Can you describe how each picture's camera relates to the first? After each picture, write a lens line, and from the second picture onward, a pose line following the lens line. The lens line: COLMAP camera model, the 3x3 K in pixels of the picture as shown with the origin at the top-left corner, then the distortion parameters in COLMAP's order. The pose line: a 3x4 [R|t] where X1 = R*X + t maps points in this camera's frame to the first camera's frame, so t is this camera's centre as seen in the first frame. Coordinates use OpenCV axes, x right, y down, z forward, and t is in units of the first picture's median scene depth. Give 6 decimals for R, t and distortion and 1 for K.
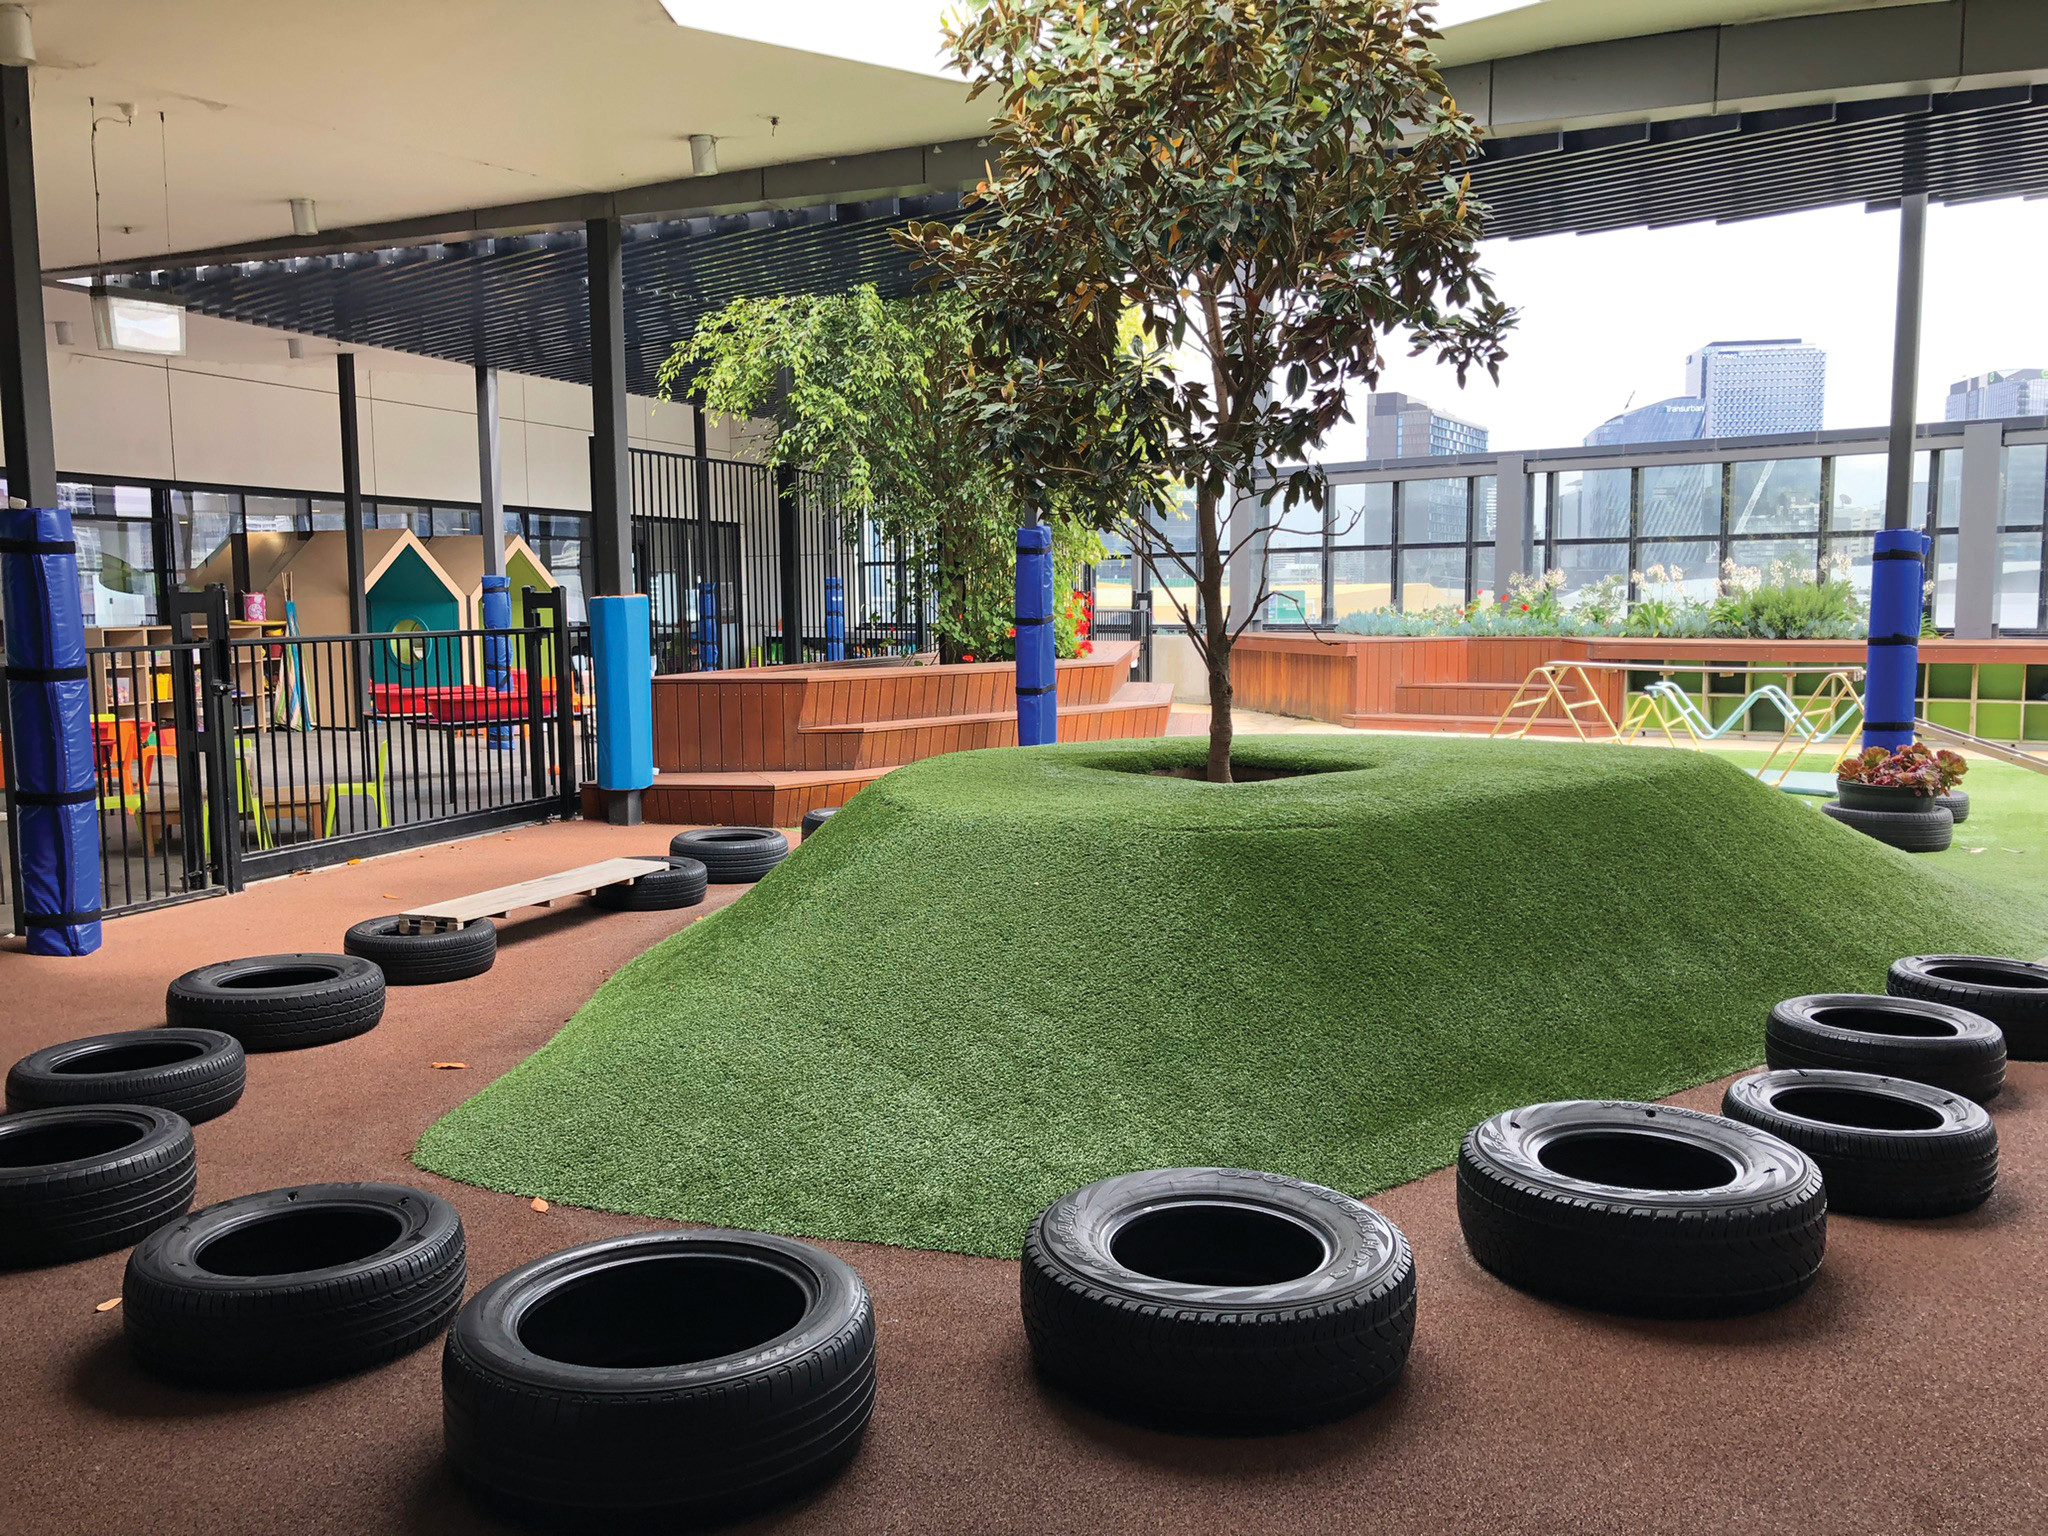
lens RADIAL K [[1670.4, 0, 1024.0], [0, 1670.4, 768.0], [0, 0, 1]] dist [0.086052, 0.001436]
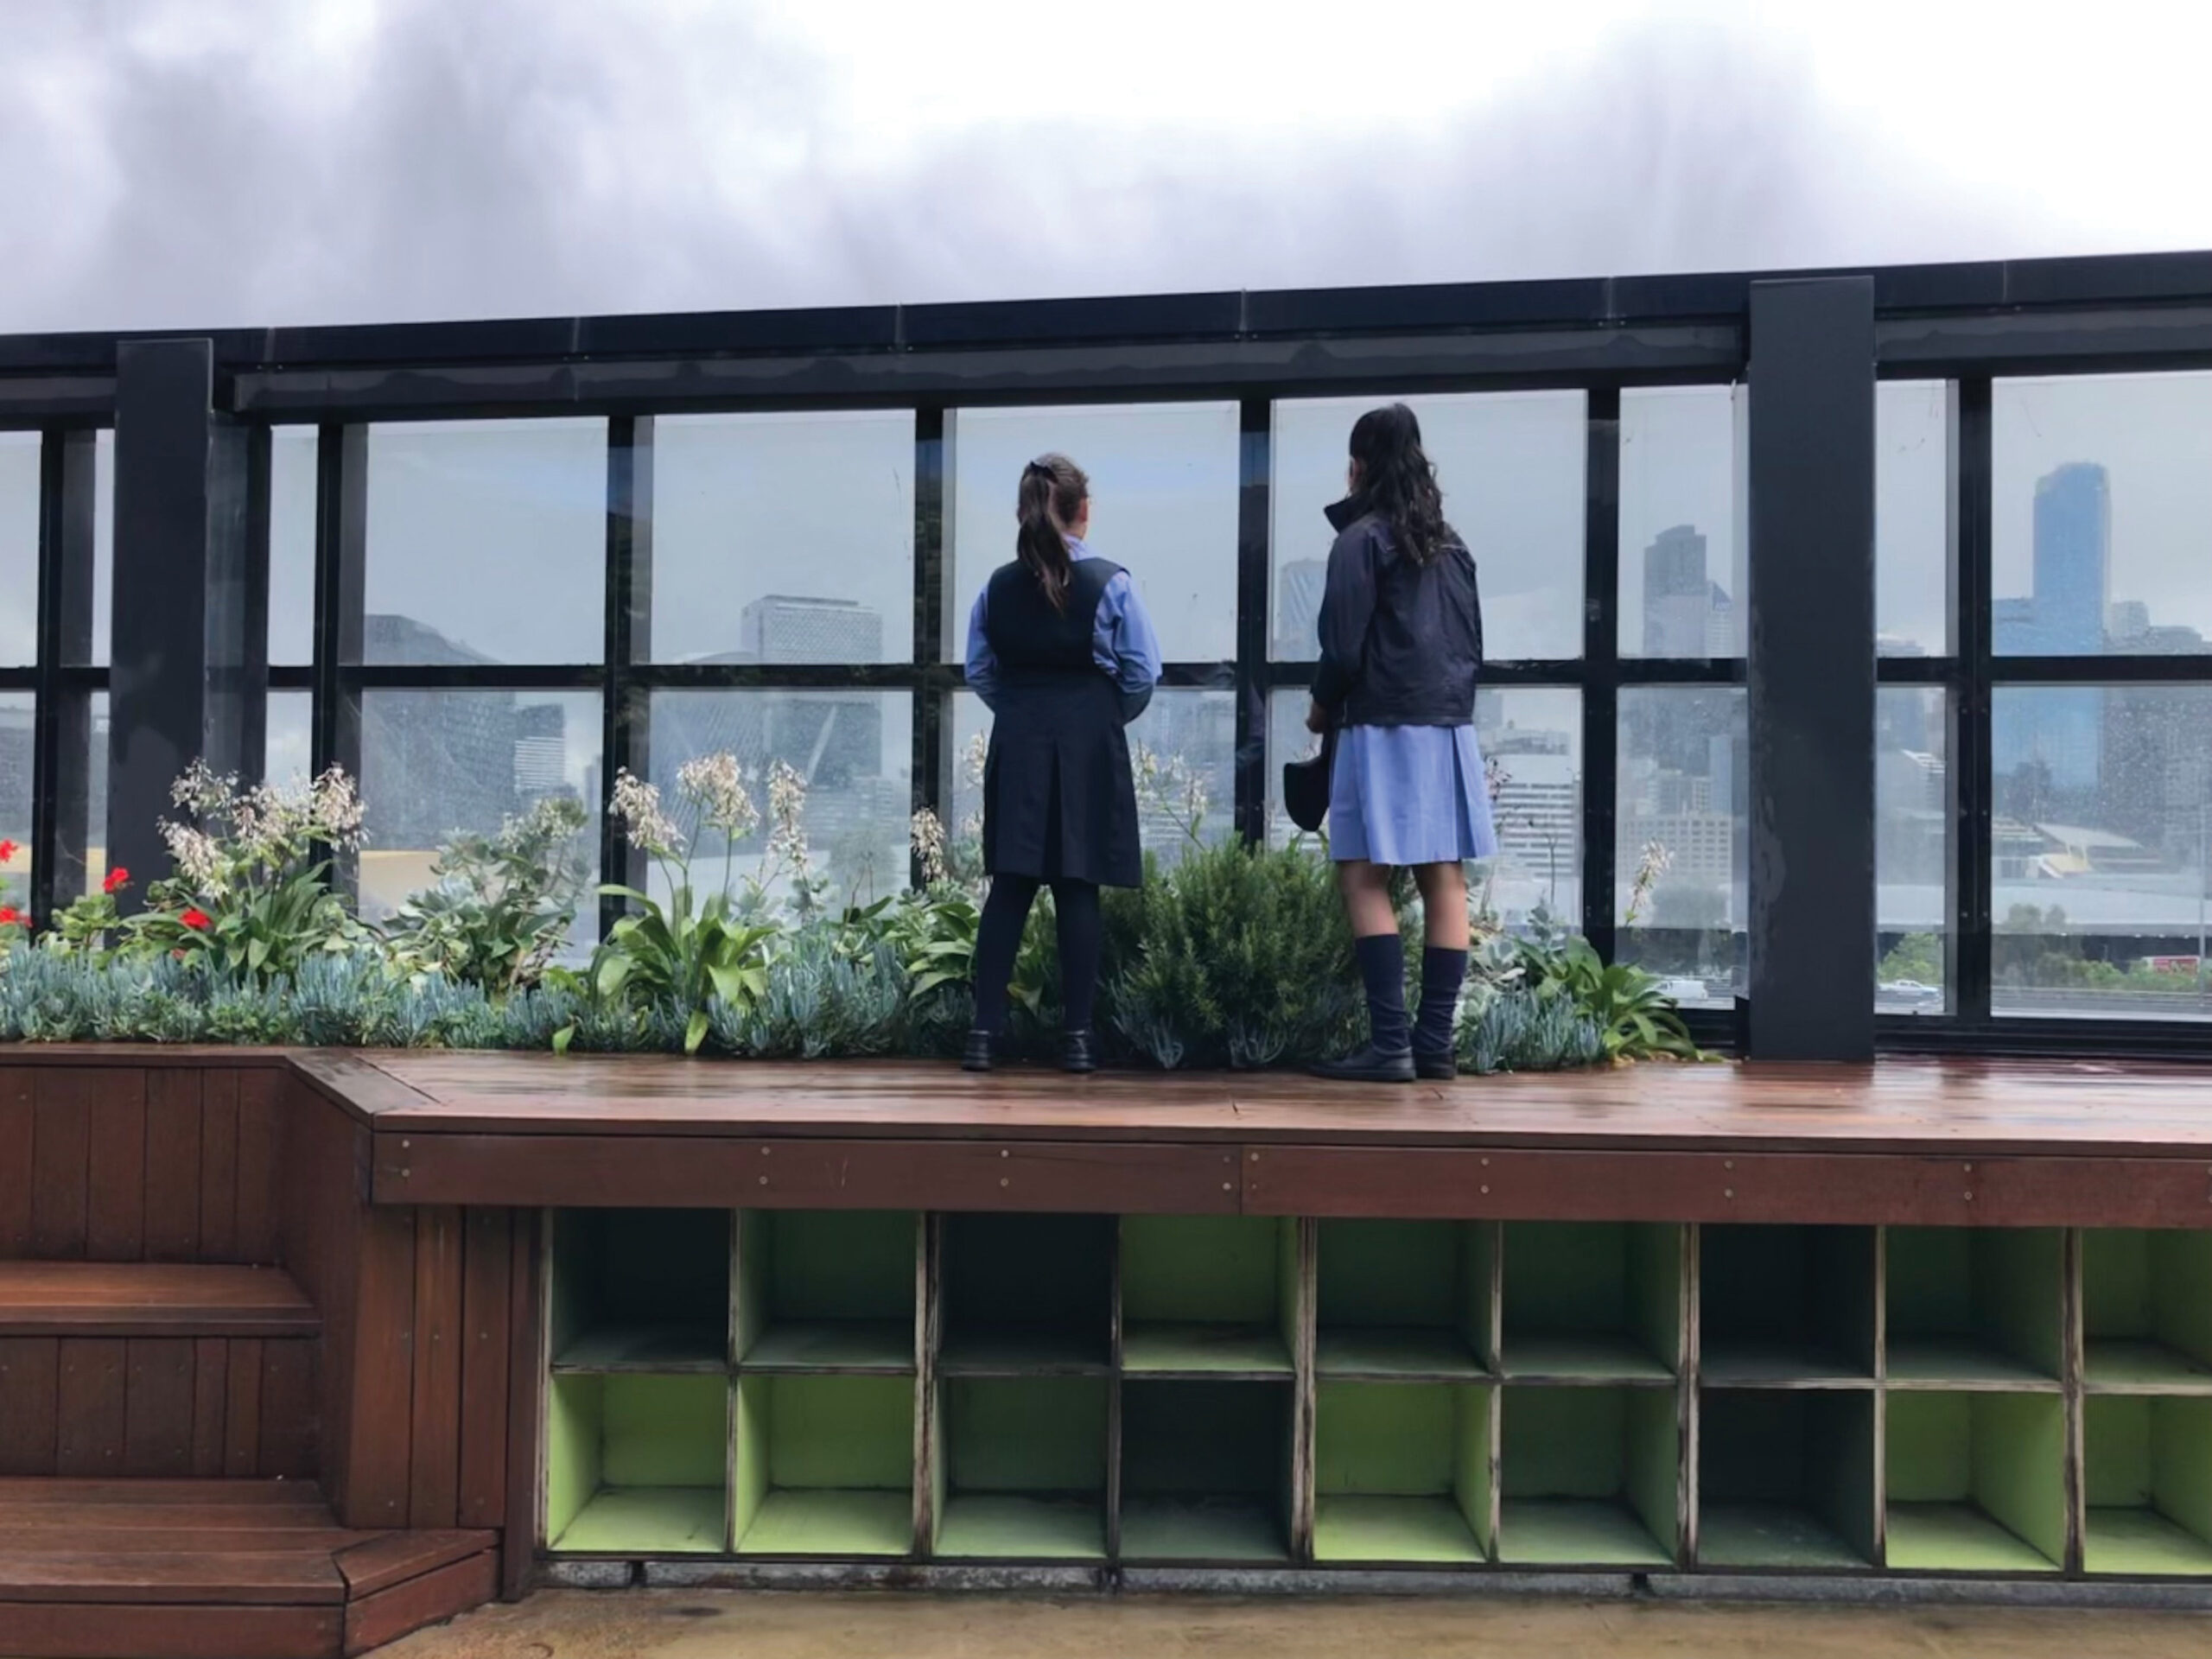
lens RADIAL K [[1804.1, 0, 1106.0], [0, 1804.1, 829.5], [0, 0, 1]] dist [0.086052, 0.001436]
pose [[0.842469, 0.037515, 0.537437, 0.271851], [0.028358, 0.993102, -0.113776, -0.074653], [-0.537998, 0.111093, 0.835594, 0.722872]]
